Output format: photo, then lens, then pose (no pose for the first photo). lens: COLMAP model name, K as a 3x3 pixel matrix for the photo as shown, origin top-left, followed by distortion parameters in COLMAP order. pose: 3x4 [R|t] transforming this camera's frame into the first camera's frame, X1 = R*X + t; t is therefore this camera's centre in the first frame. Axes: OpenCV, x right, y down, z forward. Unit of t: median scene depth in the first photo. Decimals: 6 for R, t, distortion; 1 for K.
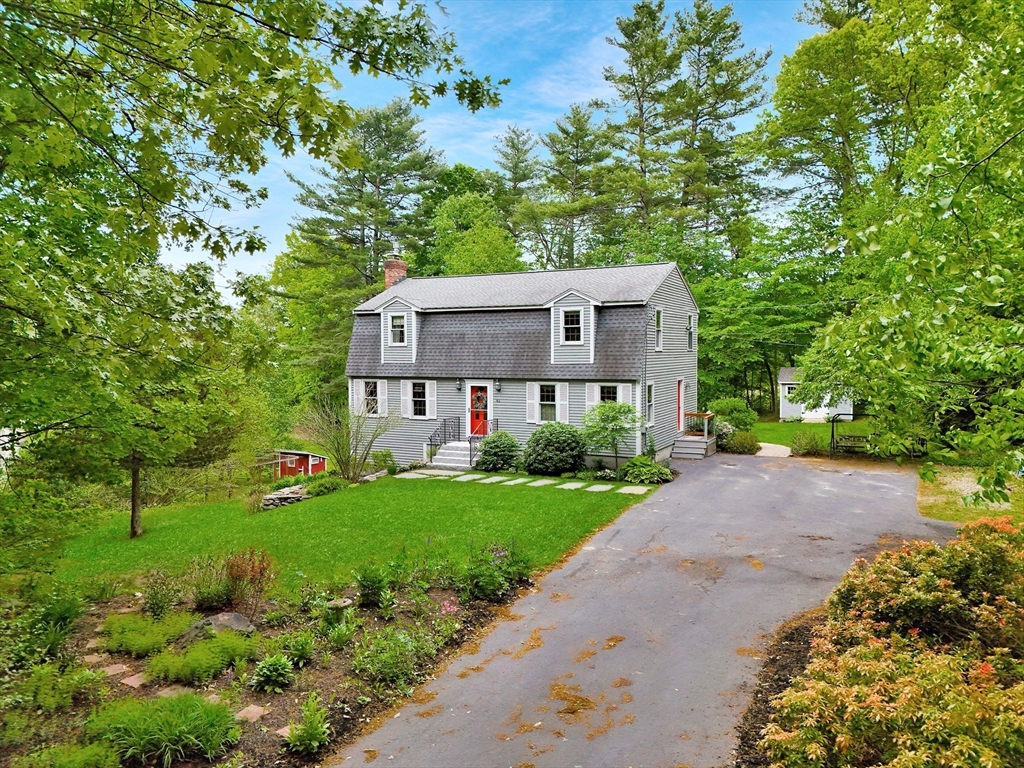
lens RADIAL K [[756.5, 0, 512.0], [0, 756.5, 384.0], [0, 0, 1]] dist [0.006236, 0.000708]
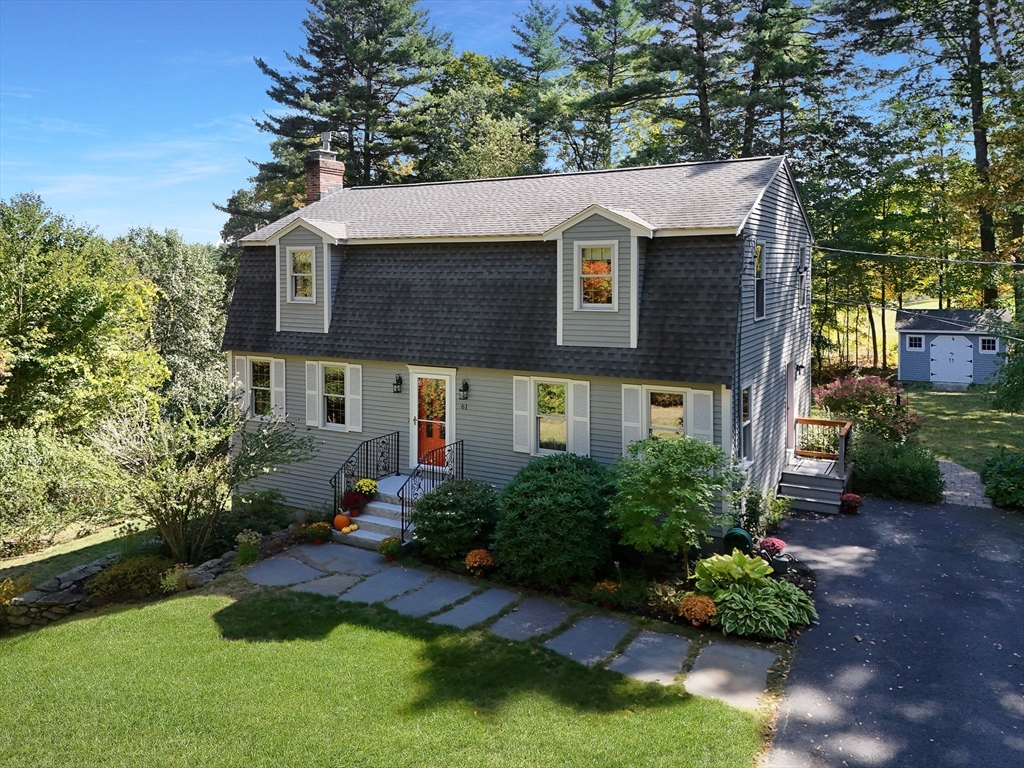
lens RADIAL K [[785.8, 0, 509.0], [0, 785.8, 283.6], [0, 0, 1]] dist [0.028960, -0.000287]
pose [[0.998706, 0.000900, -0.050852, 0.042125], [-0.001950, 0.999786, -0.020607, -0.054244], [0.050822, 0.020679, 0.998494, 0.405734]]
